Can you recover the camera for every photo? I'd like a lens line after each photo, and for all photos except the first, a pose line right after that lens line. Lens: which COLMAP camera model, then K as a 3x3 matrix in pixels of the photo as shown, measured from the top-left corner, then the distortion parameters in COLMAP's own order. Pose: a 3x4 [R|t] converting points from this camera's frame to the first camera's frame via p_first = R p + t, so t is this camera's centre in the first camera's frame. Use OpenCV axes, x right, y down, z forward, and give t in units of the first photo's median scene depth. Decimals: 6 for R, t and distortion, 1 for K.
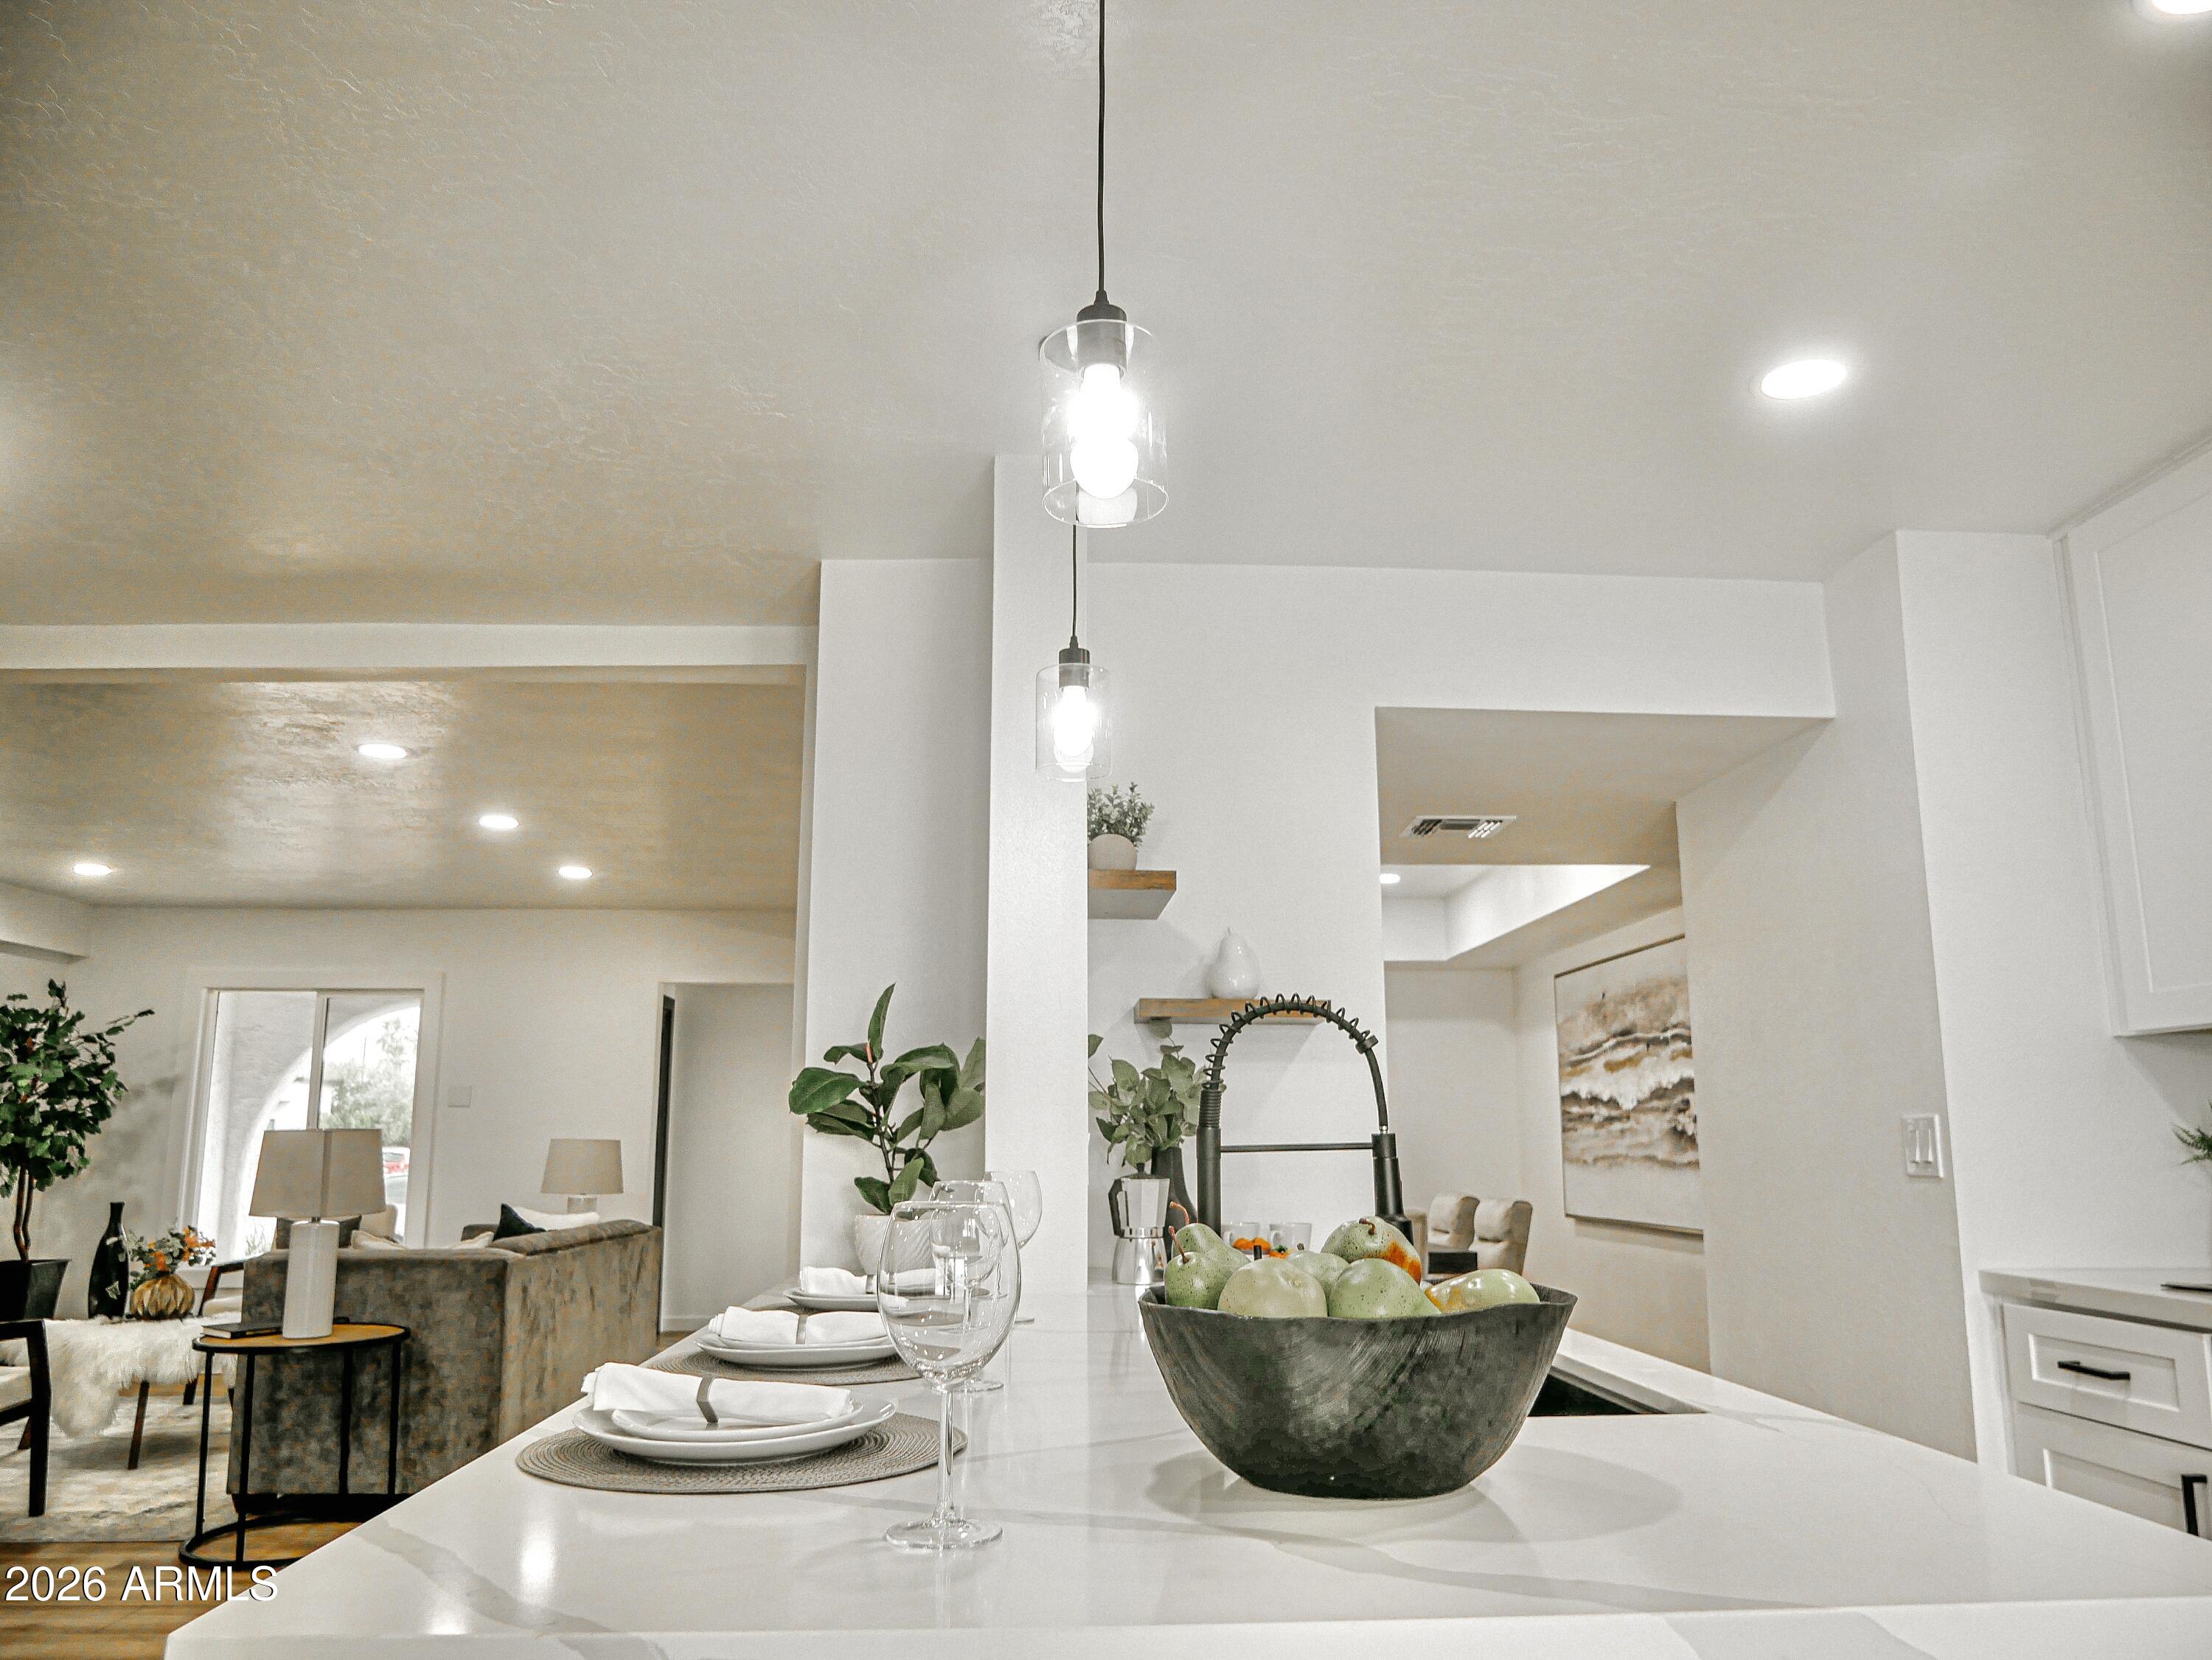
lens RADIAL K [[1587.0, 0, 1106.0], [0, 1587.0, 830.0], [0, 0, 1]] dist [-0.026057, -0.000084]
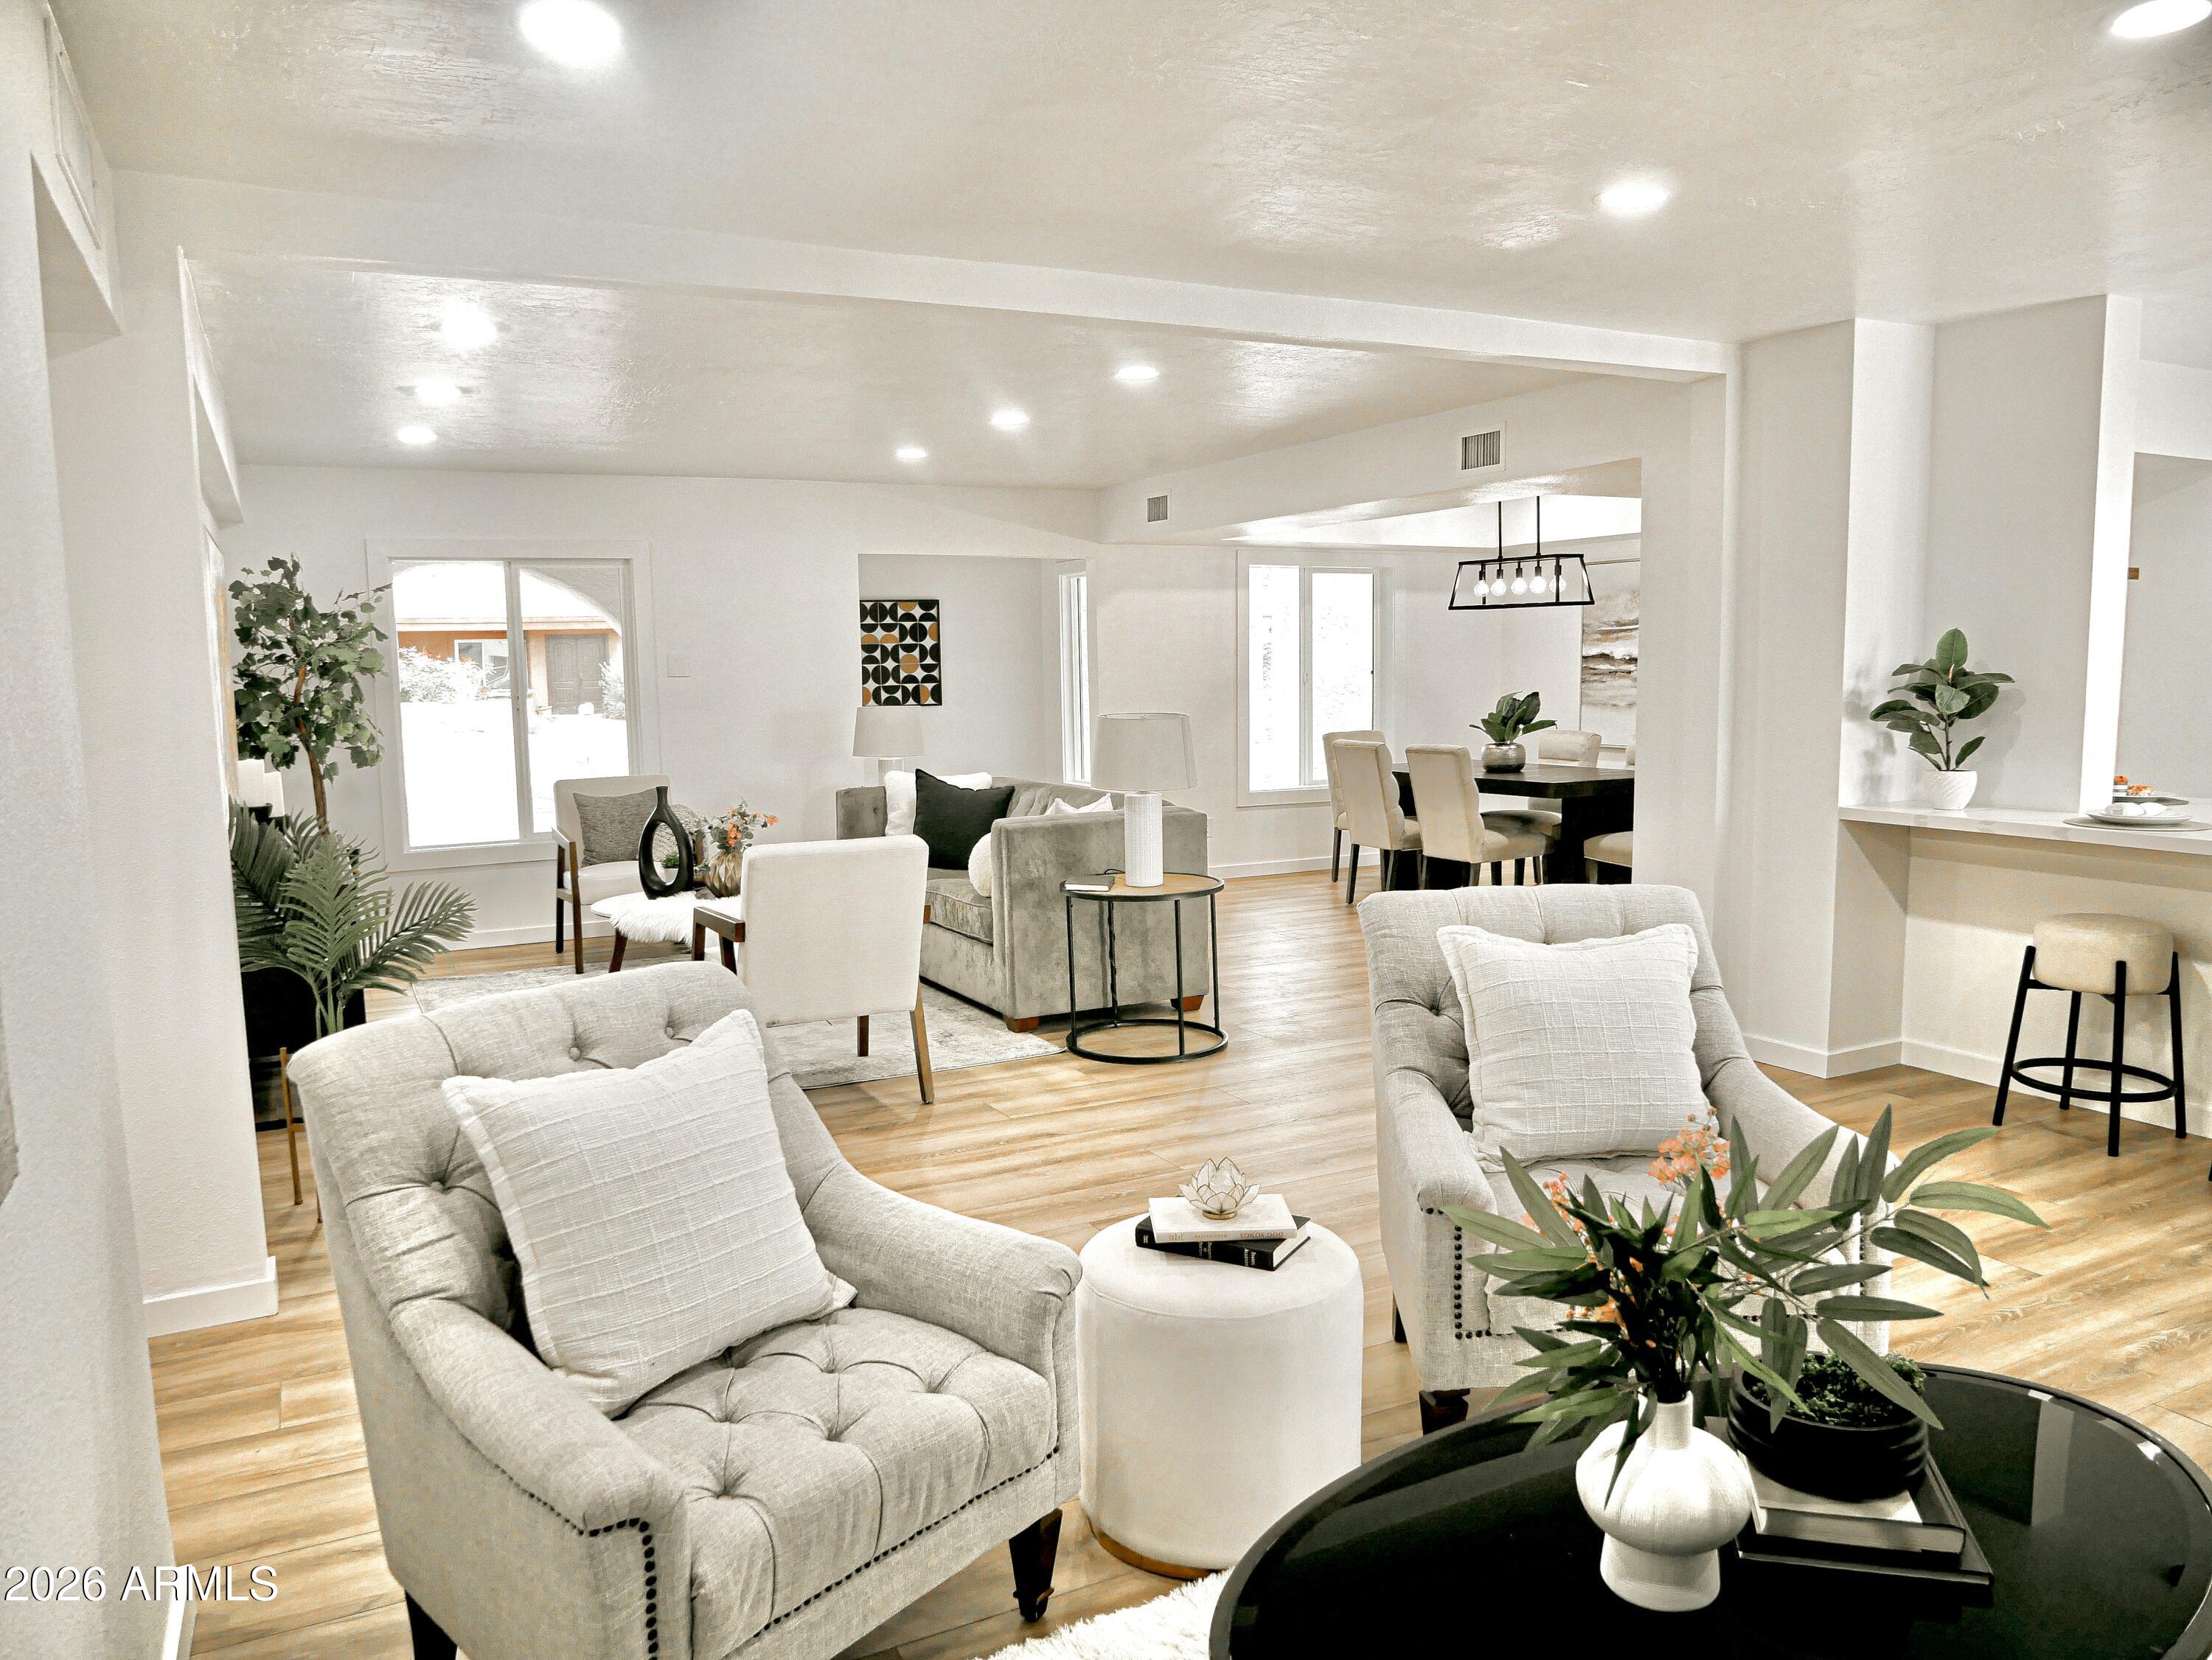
lens RADIAL K [[1587.0, 0, 1106.0], [0, 1587.0, 830.0], [0, 0, 1]] dist [-0.026057, -0.000084]
pose [[0.906603, -0.058715, 0.417880, -0.653903], [-0.068122, 0.956920, 0.282248, -0.040329], [-0.416450, -0.284354, 0.863546, -0.022161]]
